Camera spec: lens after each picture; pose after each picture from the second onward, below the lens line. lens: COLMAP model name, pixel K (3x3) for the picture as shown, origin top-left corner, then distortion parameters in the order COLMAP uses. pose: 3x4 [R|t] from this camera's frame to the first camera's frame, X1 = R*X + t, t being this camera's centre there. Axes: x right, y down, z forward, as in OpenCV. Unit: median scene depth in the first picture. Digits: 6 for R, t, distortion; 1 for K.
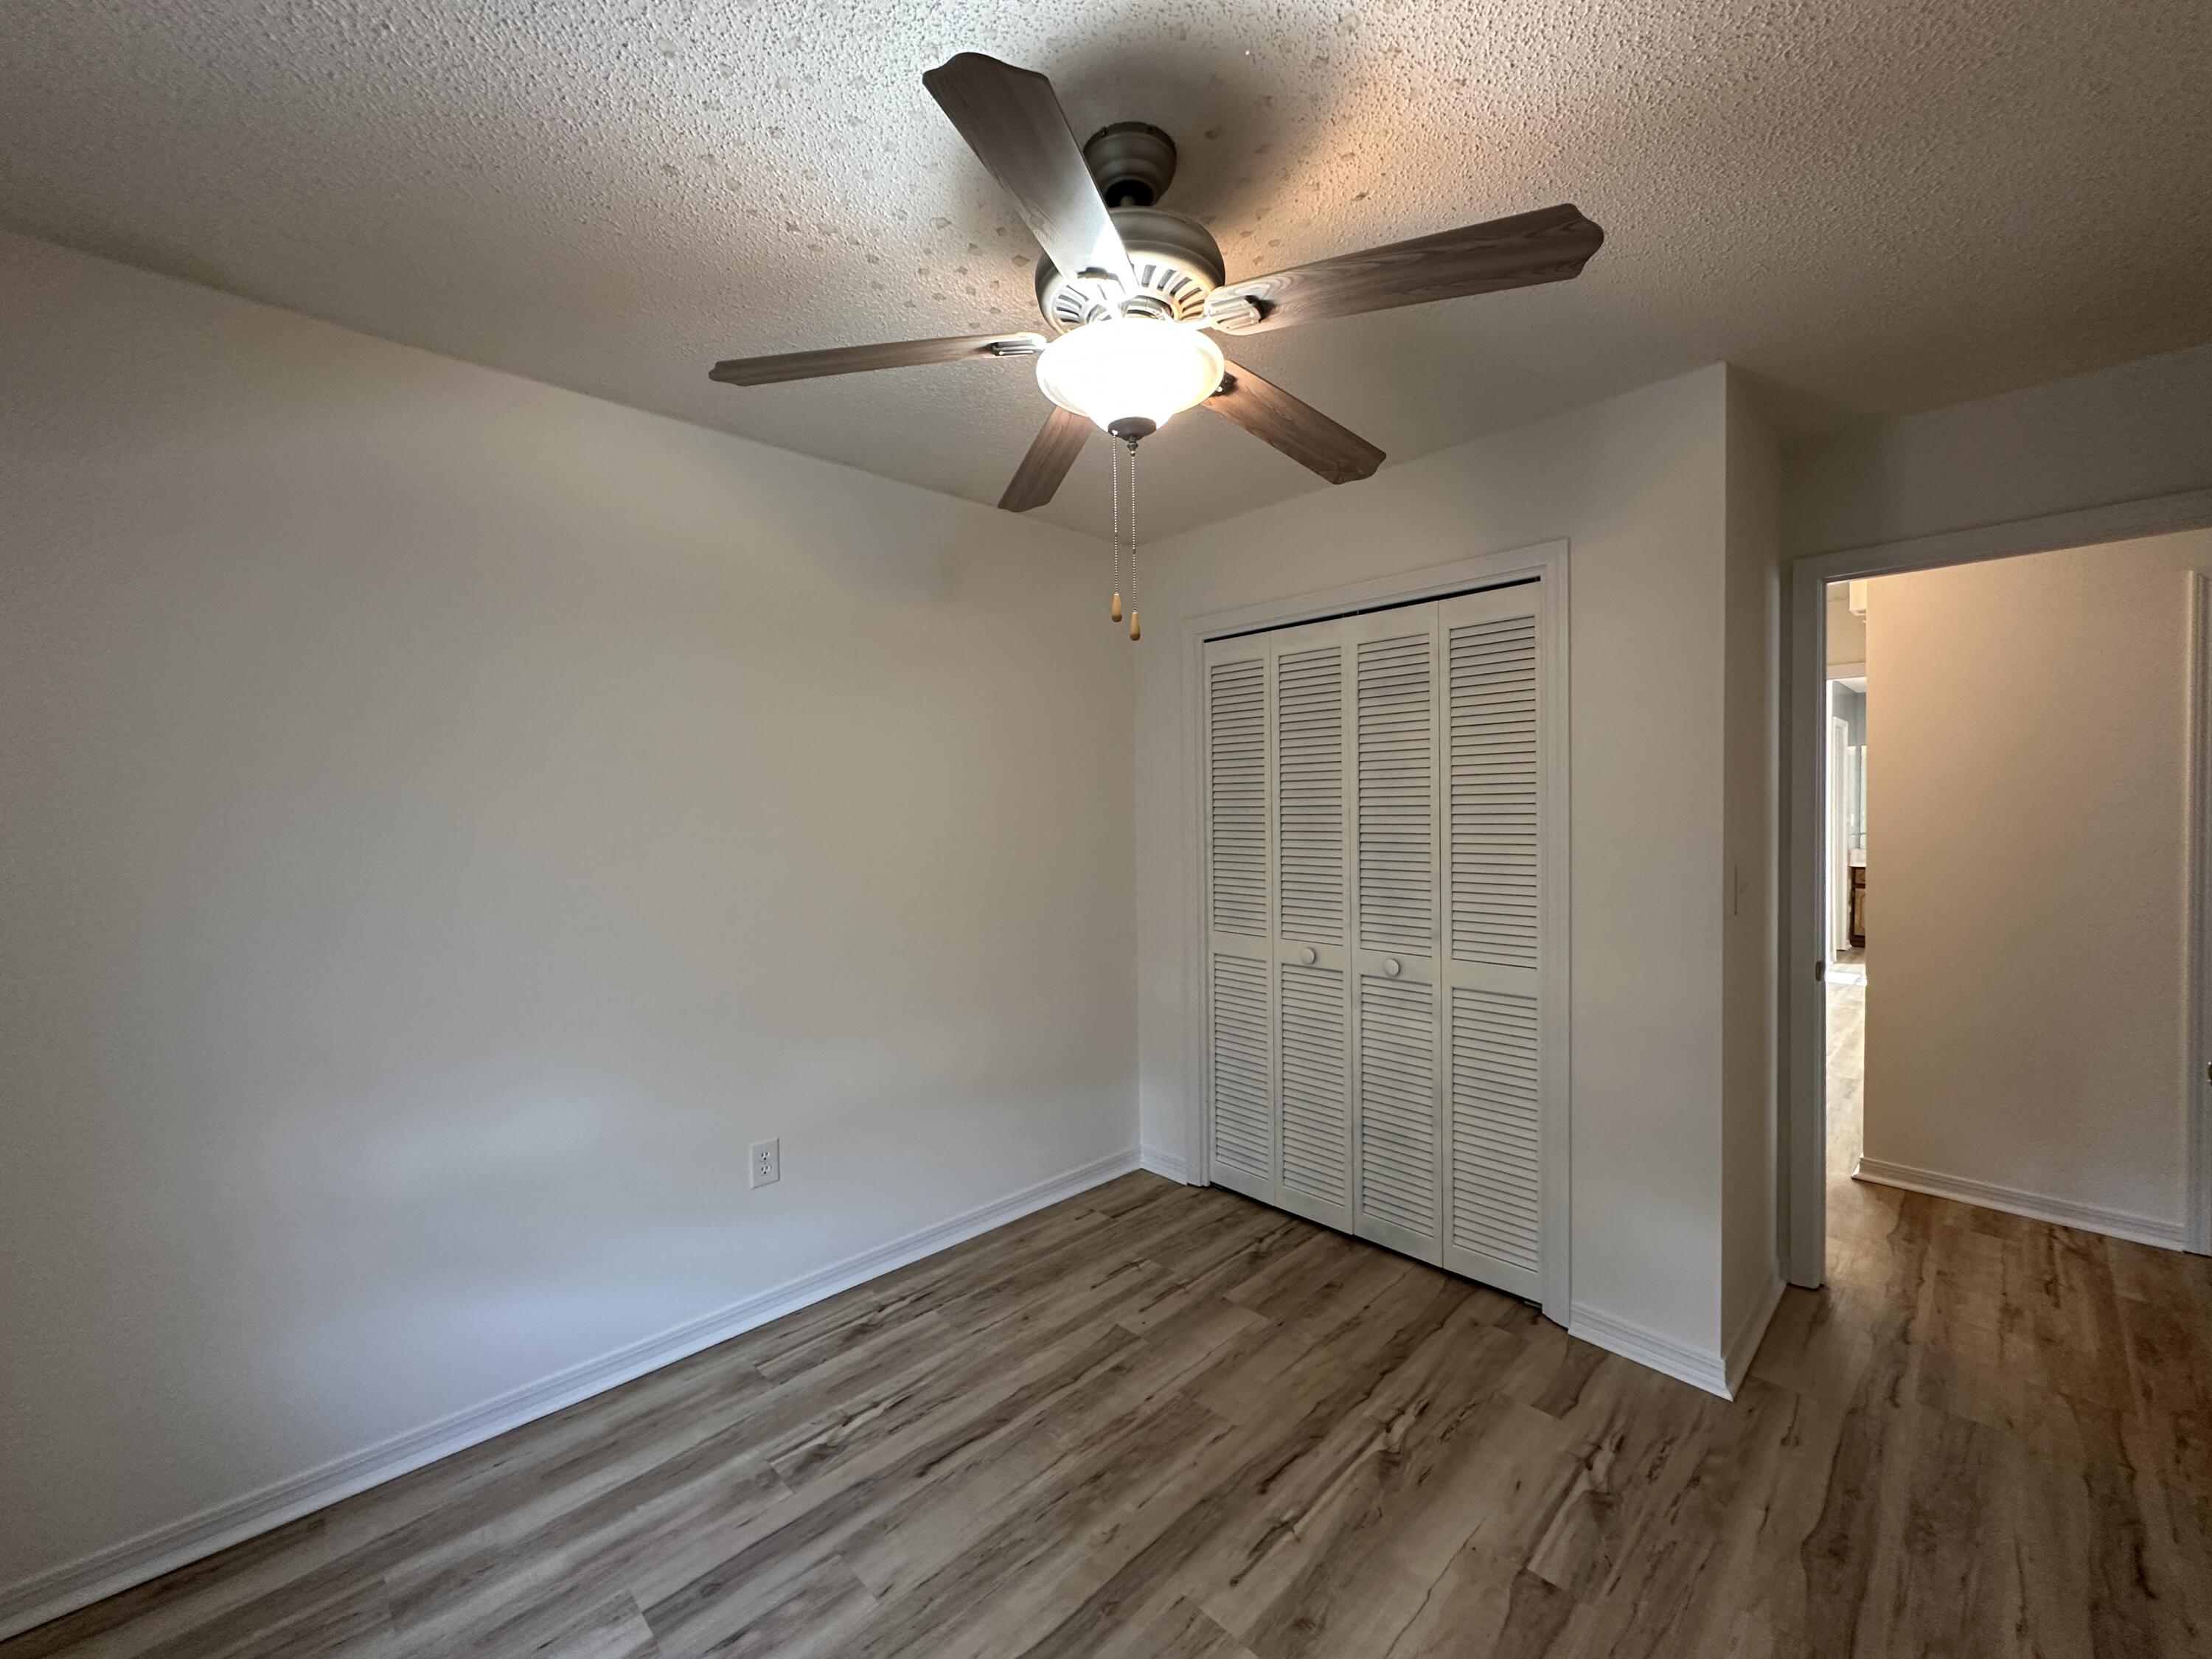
lens RADIAL K [[884.3, 0, 1107.7], [0, 884.3, 827.7], [0, 0, 1]] dist [-0.004373, 0.000888]
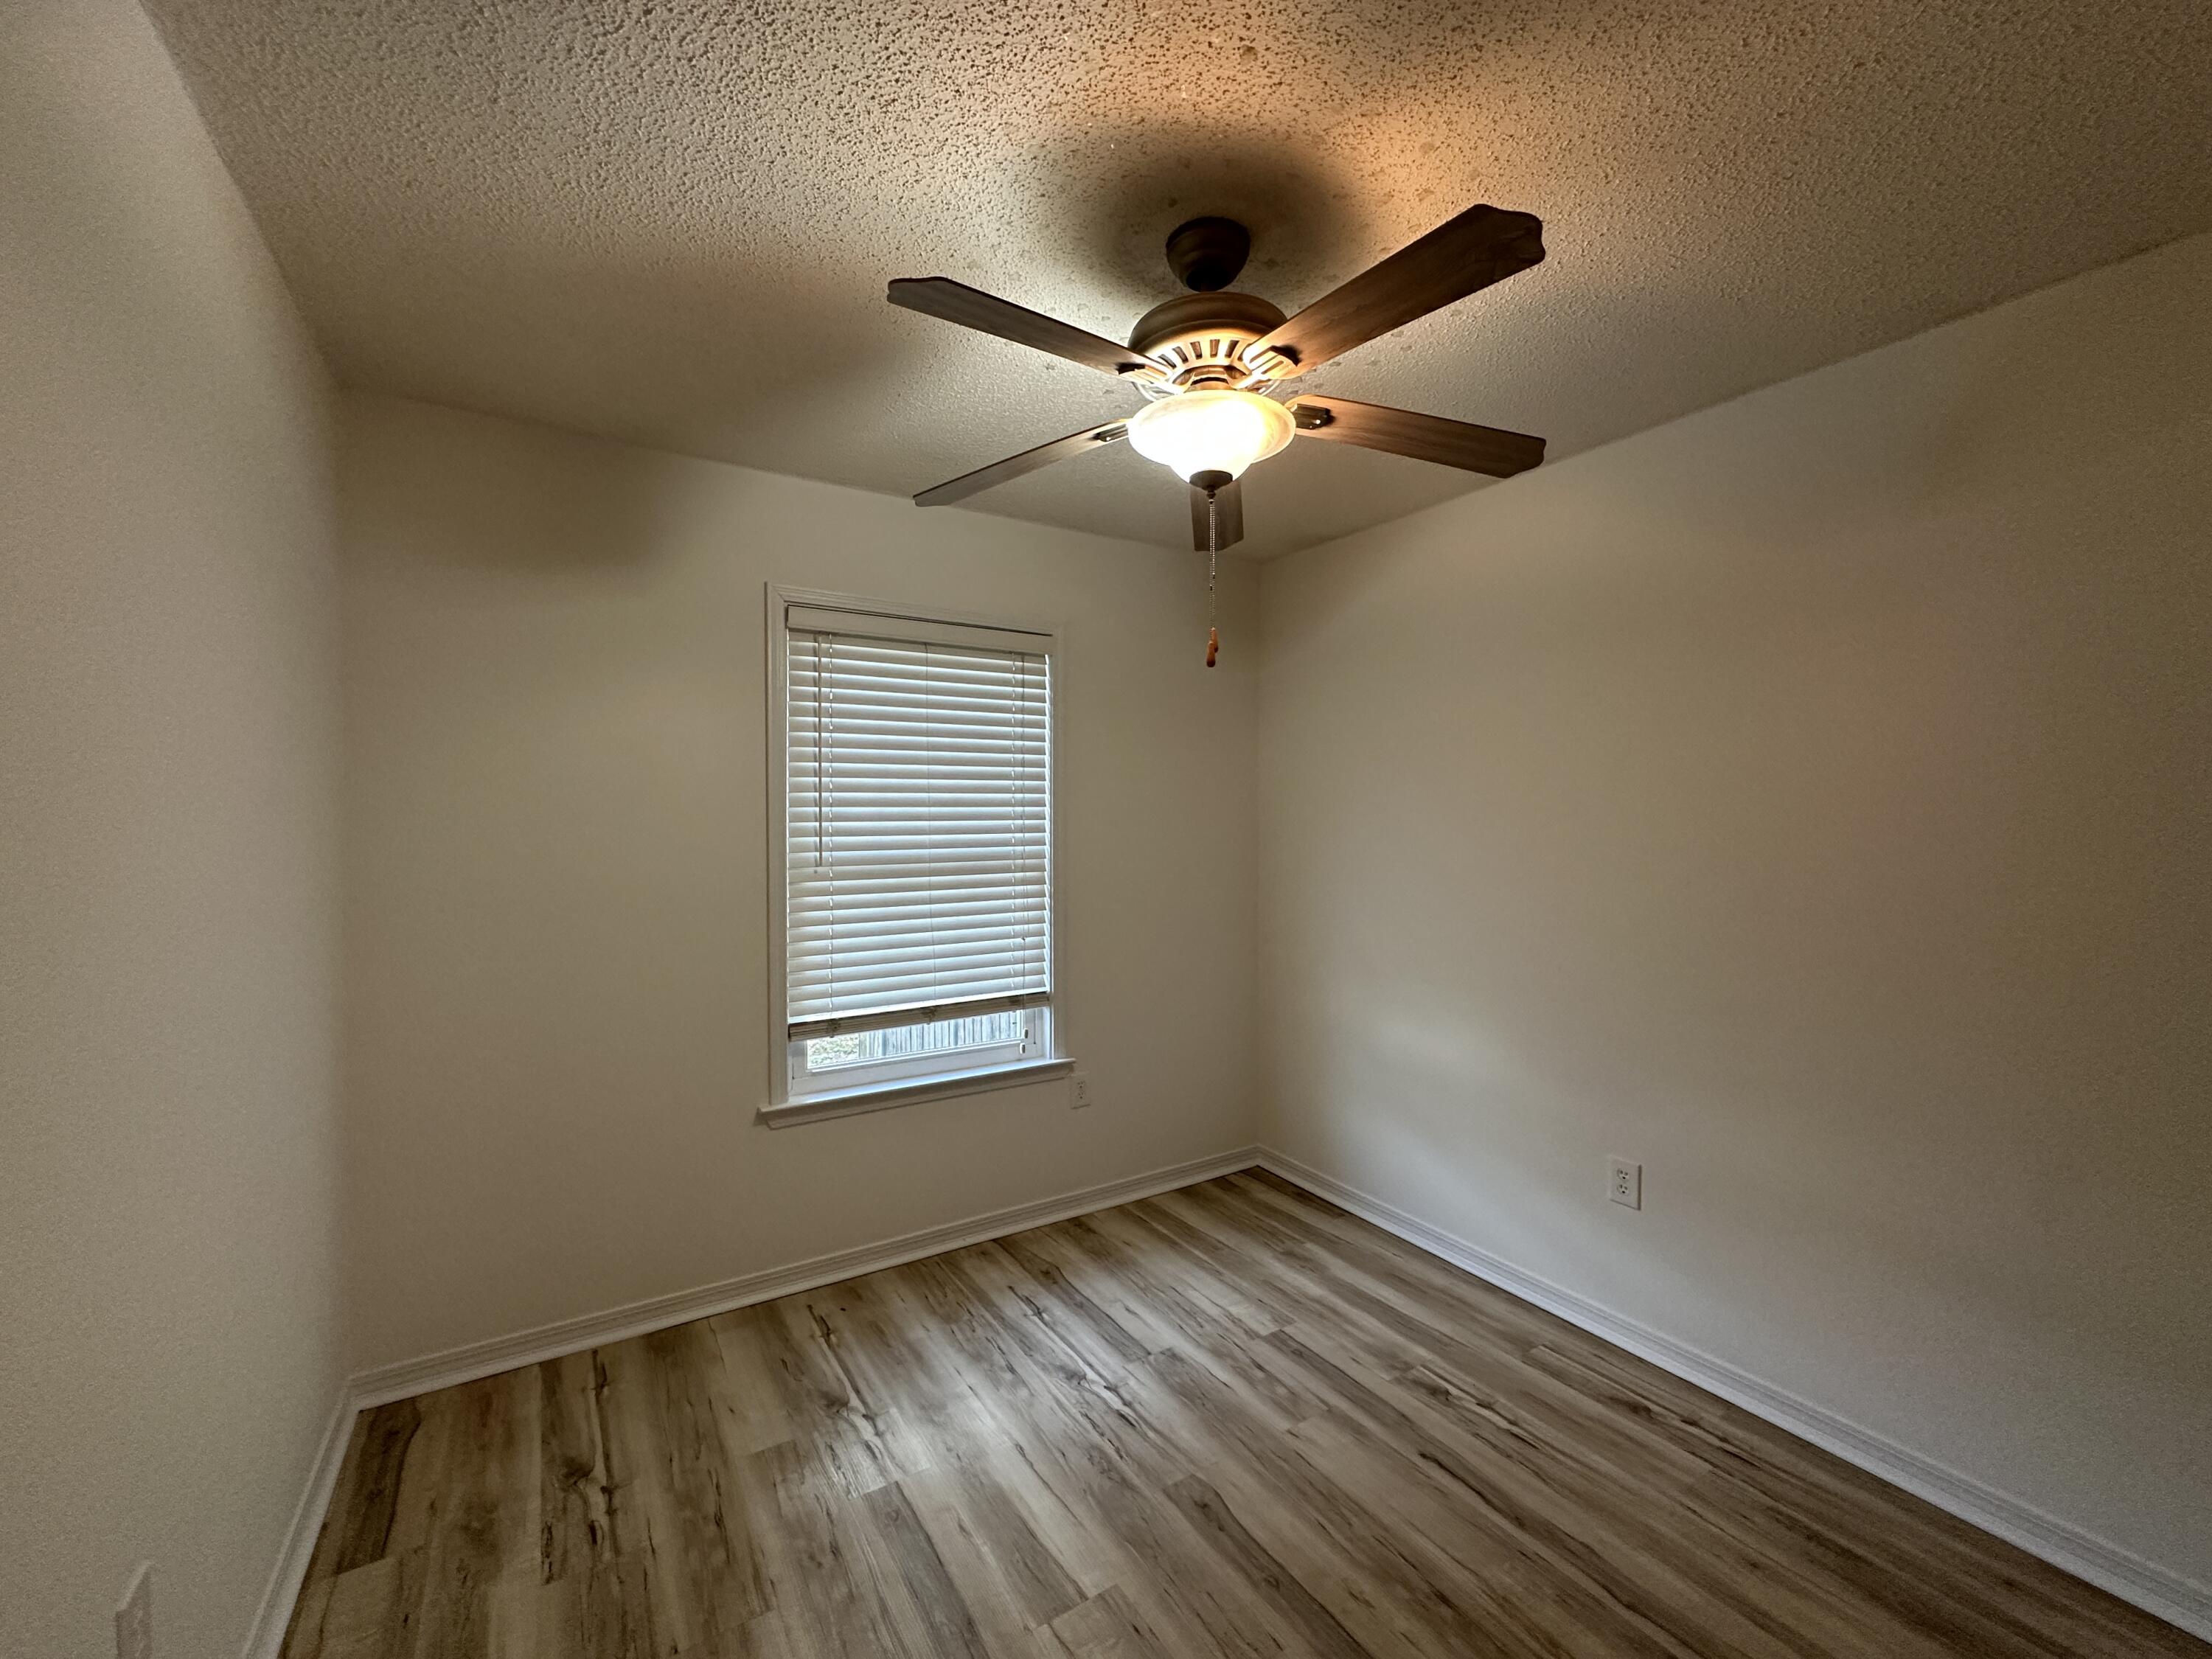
lens RADIAL K [[884.3, 0, 1101.7], [0, 884.3, 827.6], [0, 0, 1]] dist [-0.004373, 0.000888]
pose [[-0.215028, 0.022063, -0.976359, 0.852114], [-0.024444, 0.999310, 0.027965, -0.025739], [0.976302, 0.029880, -0.214340, 0.814943]]
